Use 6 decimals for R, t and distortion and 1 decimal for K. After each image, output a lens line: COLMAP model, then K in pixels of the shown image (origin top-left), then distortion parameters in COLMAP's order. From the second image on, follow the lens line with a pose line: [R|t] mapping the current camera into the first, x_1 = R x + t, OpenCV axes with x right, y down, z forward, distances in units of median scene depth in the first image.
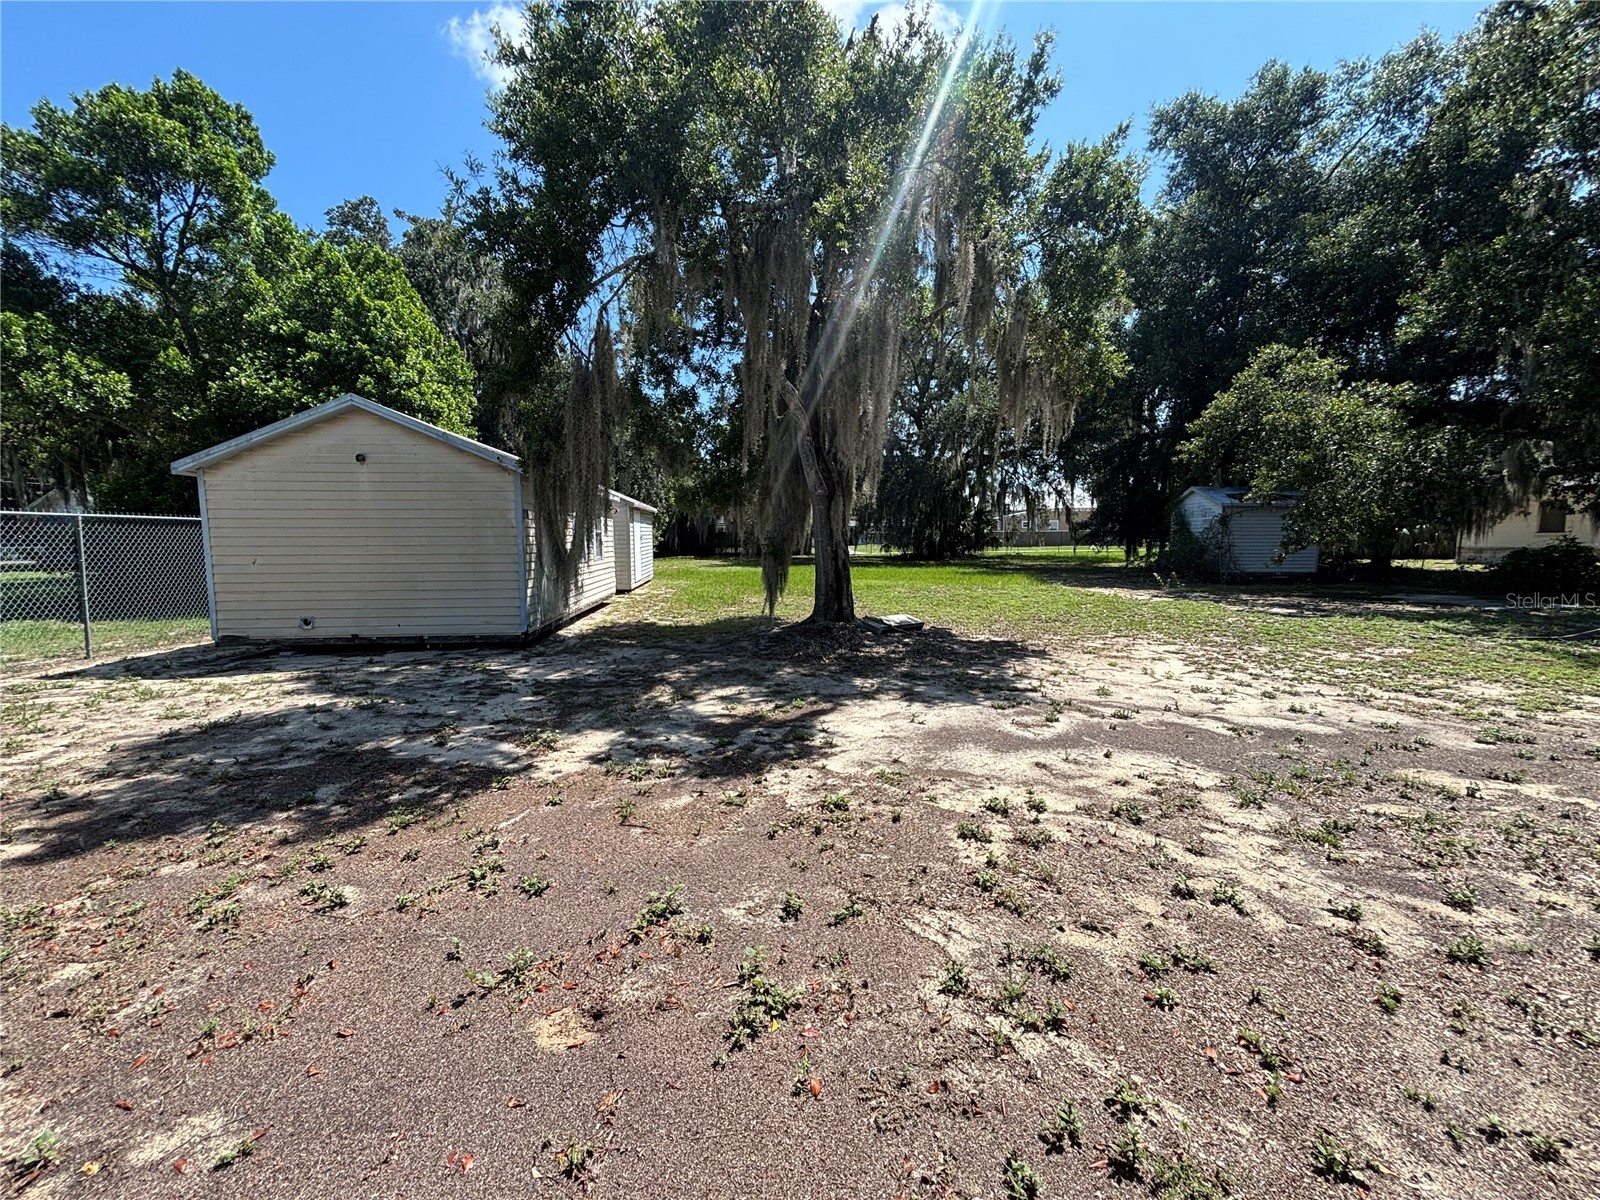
lens RADIAL K [[649.6, 0, 795.9], [0, 649.6, 593.7], [0, 0, 1]] dist [0.003558, -0.001145]
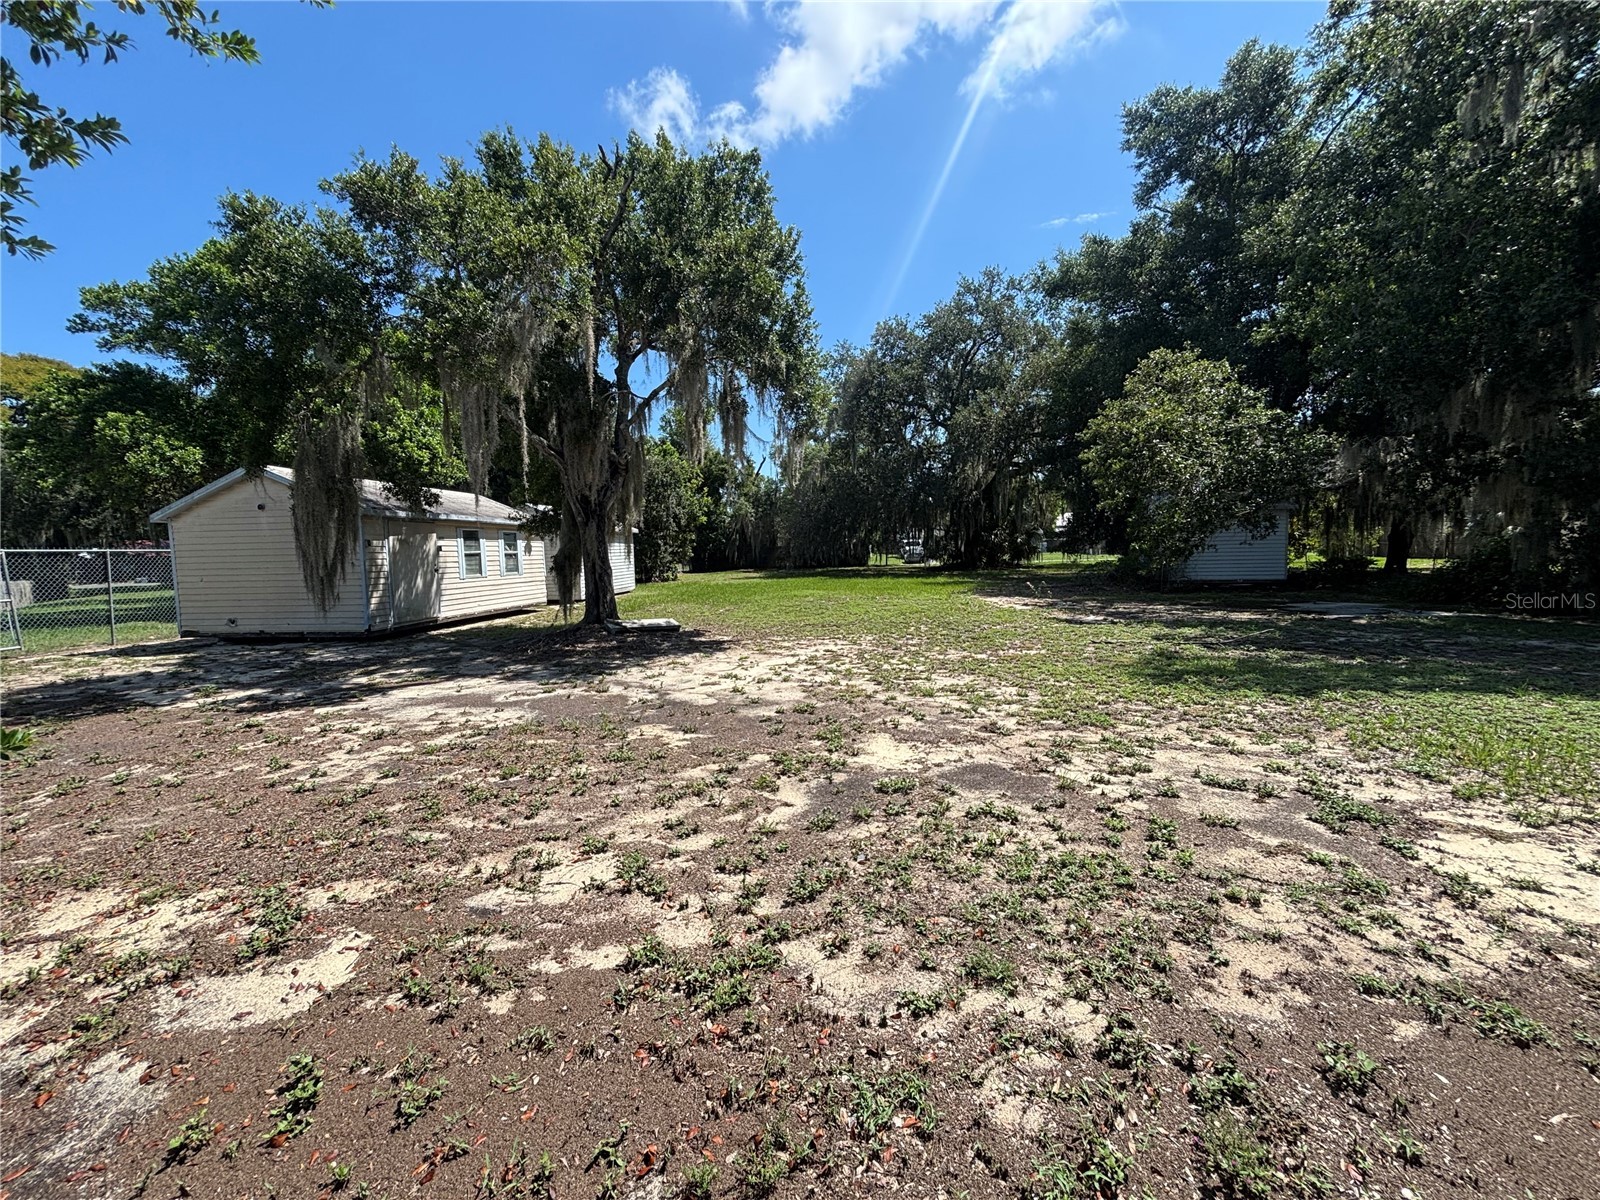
lens RADIAL K [[649.6, 0, 797.2], [0, 649.6, 593.8], [0, 0, 1]] dist [0.003558, -0.001145]
pose [[0.976510, -0.004359, -0.215430, 1.085313], [0.000363, 0.999827, -0.018586, 0.013452], [0.215473, 0.018071, 0.976342, -0.196423]]
